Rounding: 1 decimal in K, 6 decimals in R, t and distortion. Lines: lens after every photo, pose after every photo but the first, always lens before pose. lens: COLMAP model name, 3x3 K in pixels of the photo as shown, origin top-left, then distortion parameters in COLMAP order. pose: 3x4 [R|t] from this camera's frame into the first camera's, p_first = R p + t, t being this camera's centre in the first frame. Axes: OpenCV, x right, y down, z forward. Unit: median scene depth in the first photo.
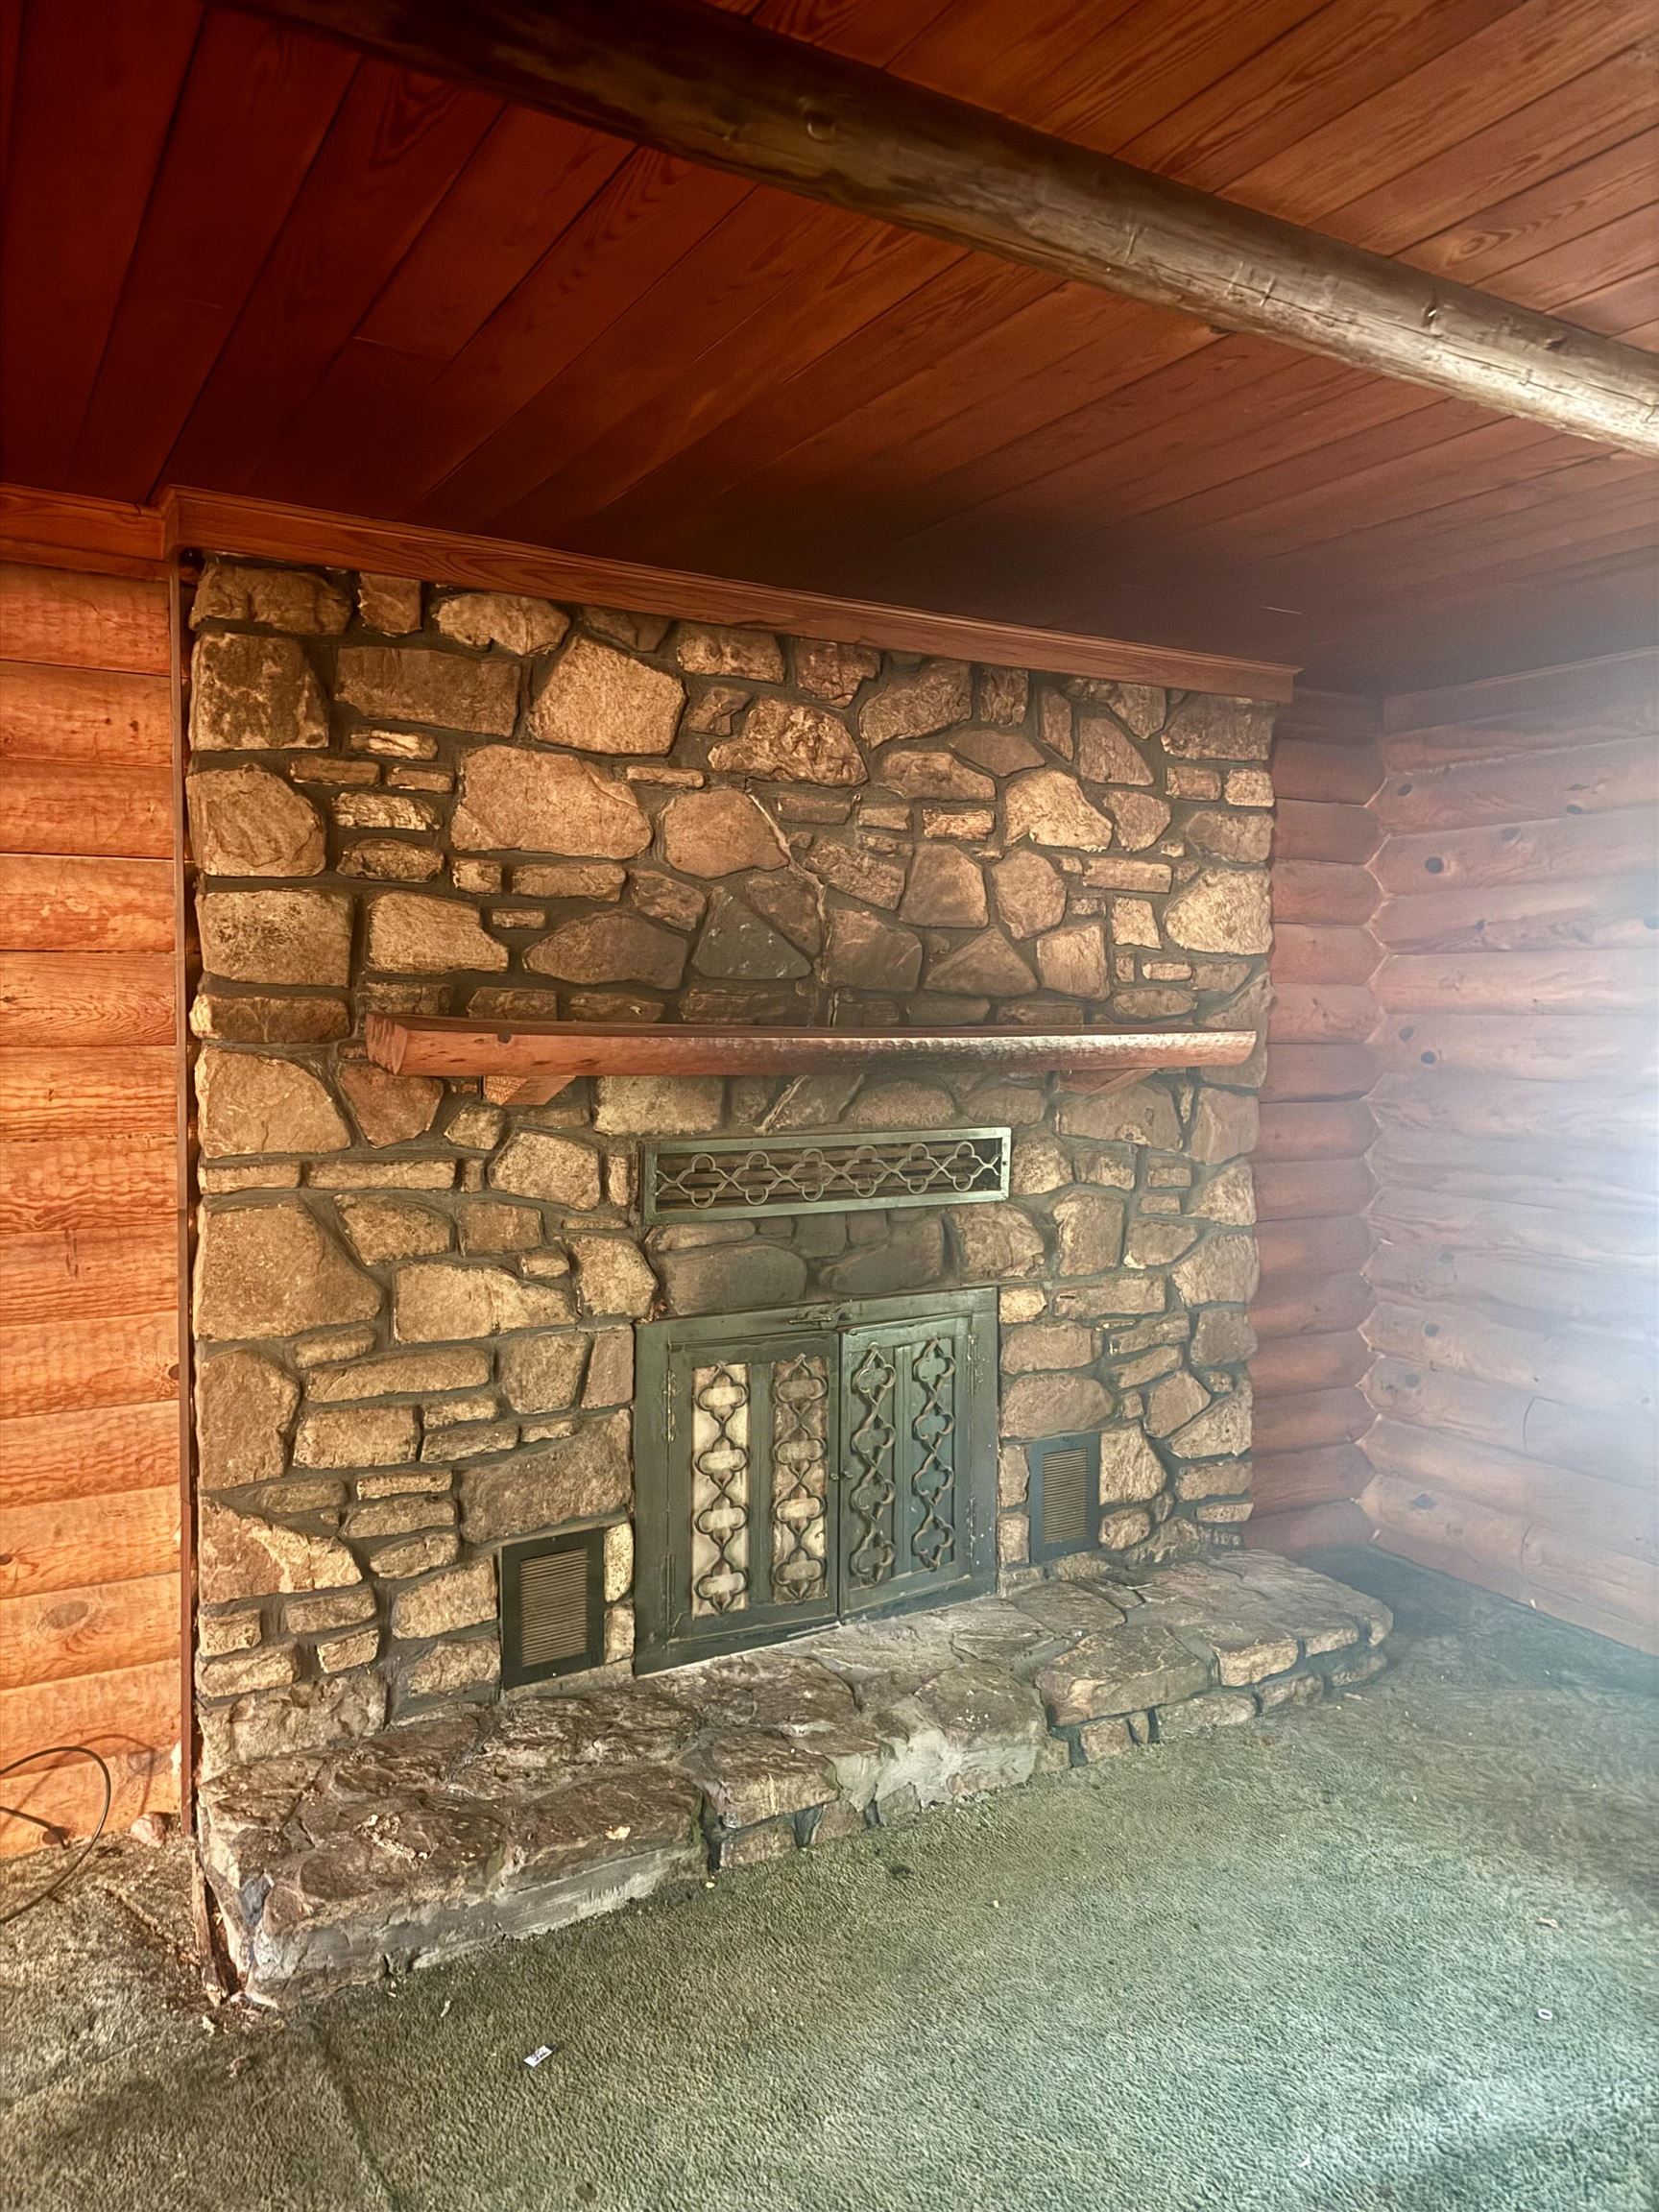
lens RADIAL K [[1546.8, 0, 829.5], [0, 1546.8, 1106.0], [0, 0, 1]] dist [0.178814, -0.370249]
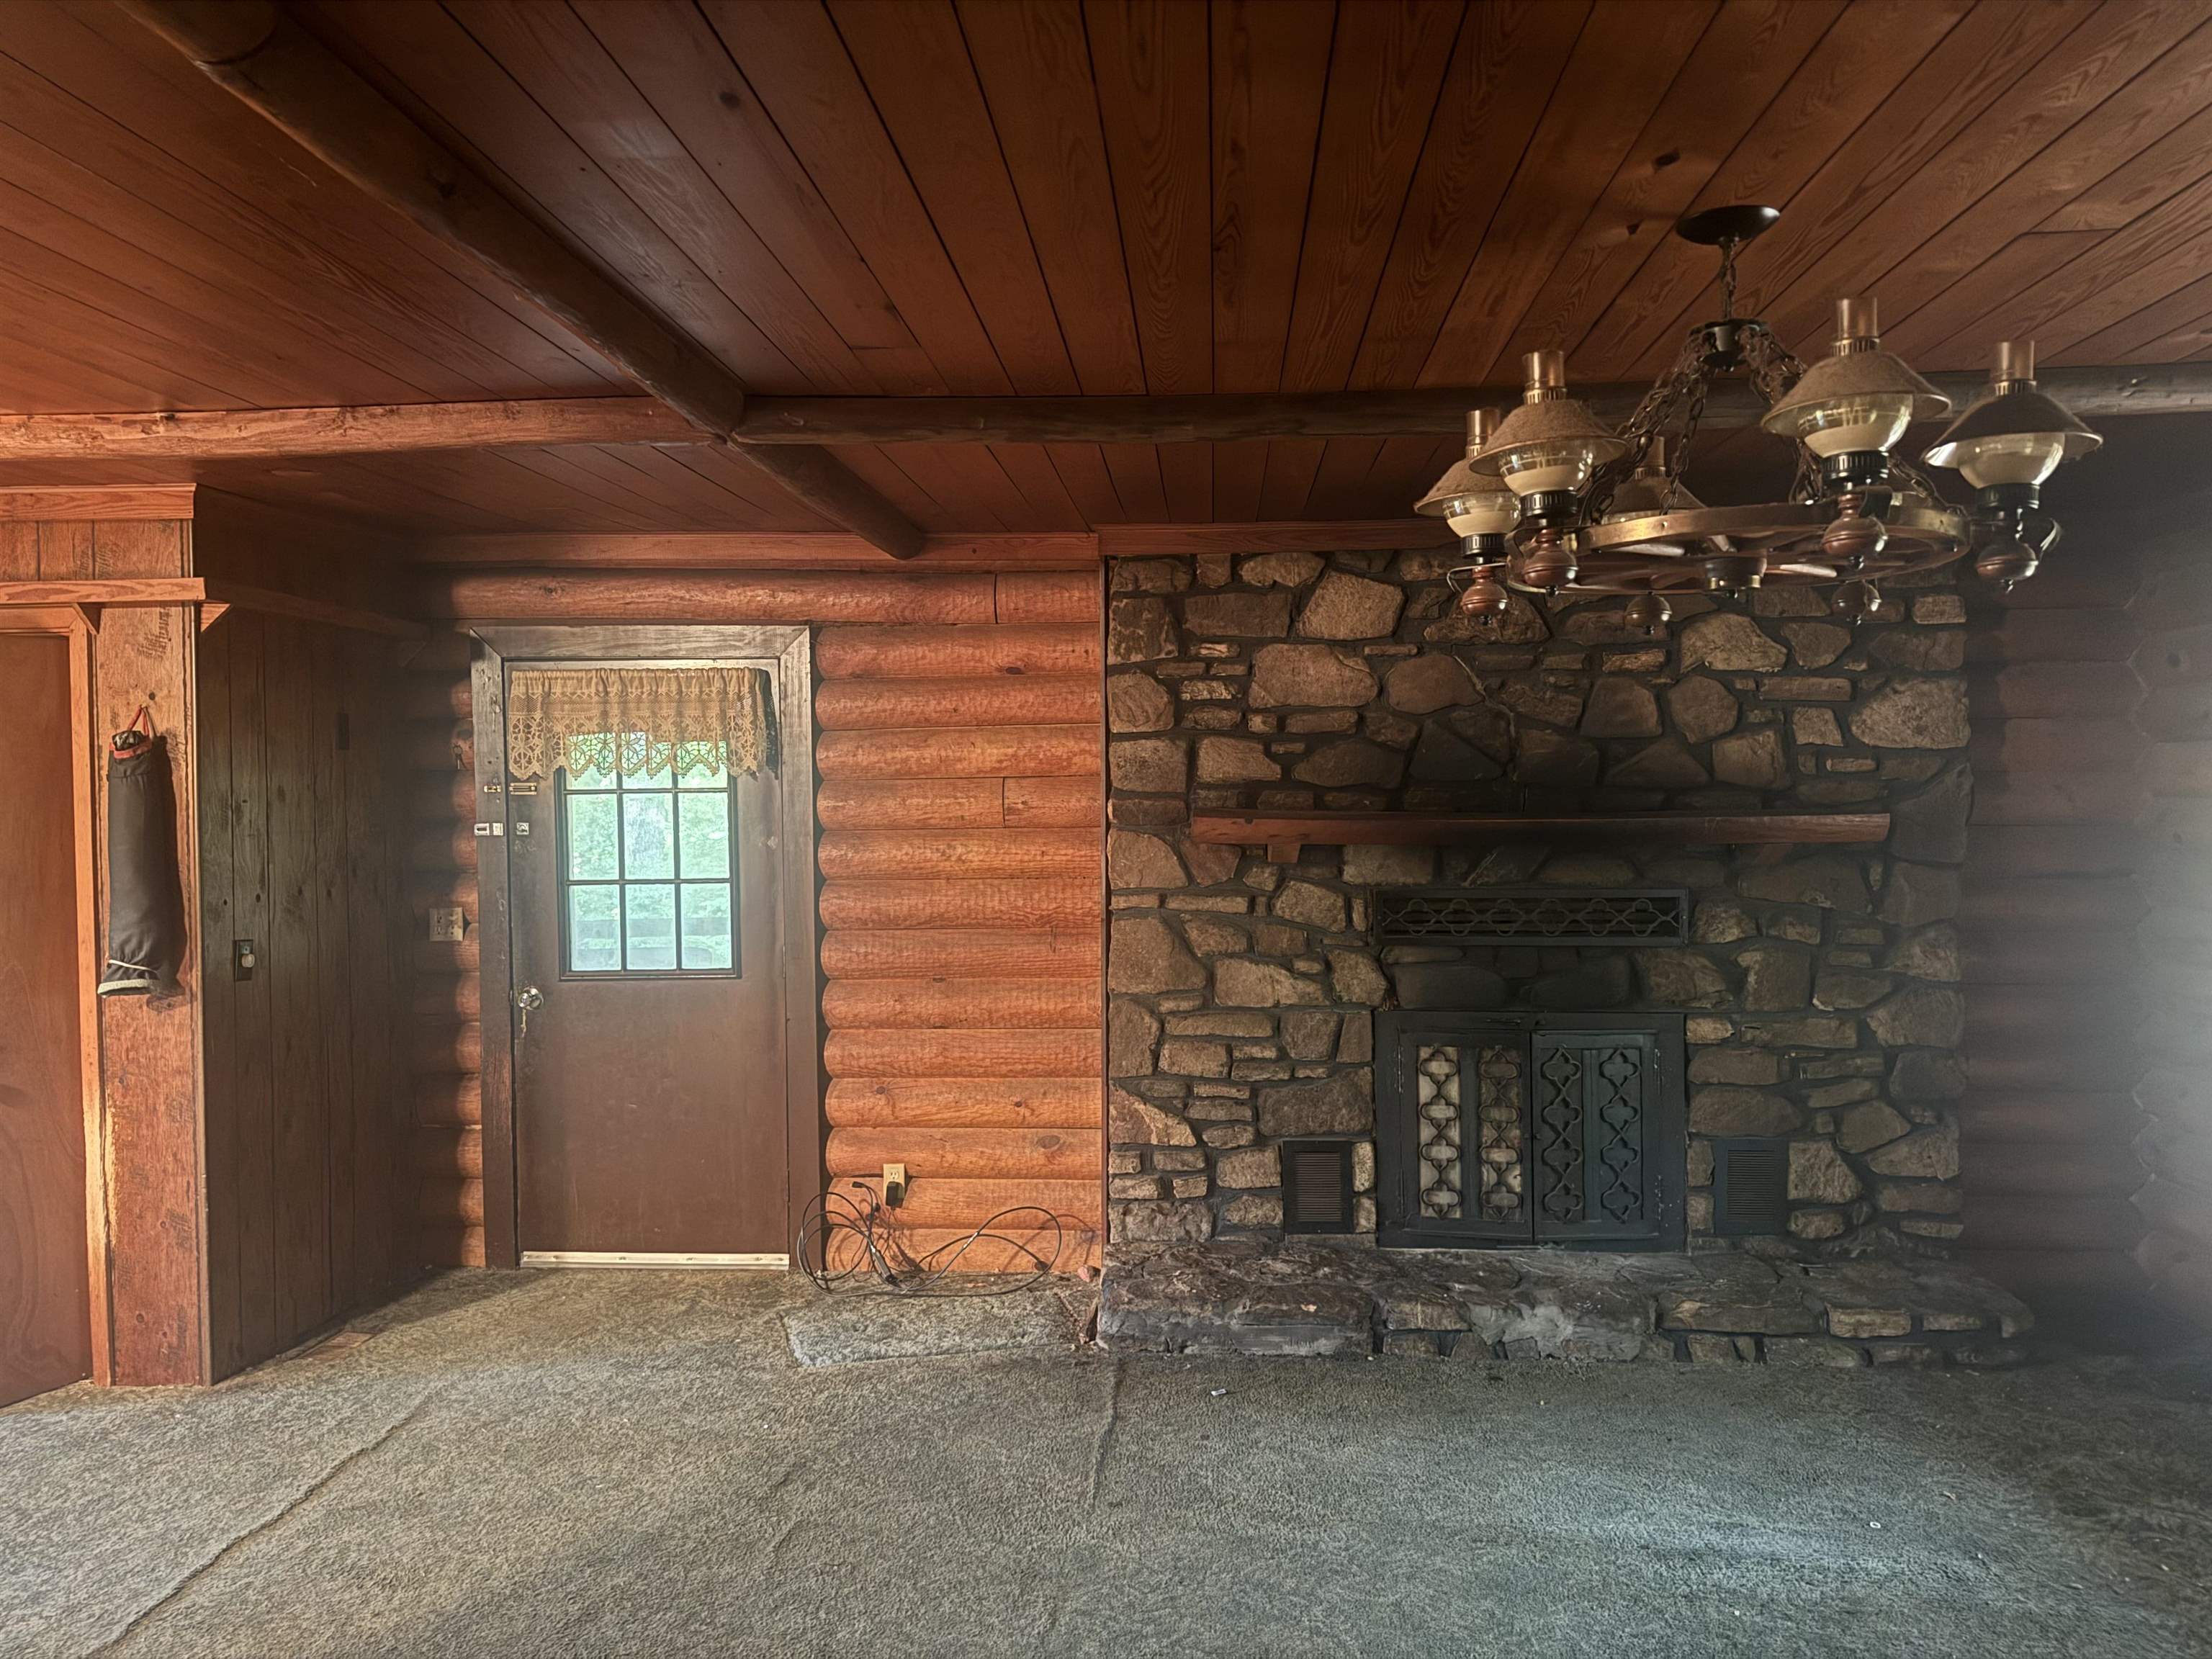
lens RADIAL K [[1546.8, 0, 1106.1], [0, 1546.8, 851.2], [0, 0, 1]] dist [0.178814, -0.370249]
pose [[0.827792, 0.003582, -0.561024, 0.522024], [-0.022880, 0.999363, -0.027378, 0.033685], [0.560569, 0.035499, 0.827347, -0.412478]]
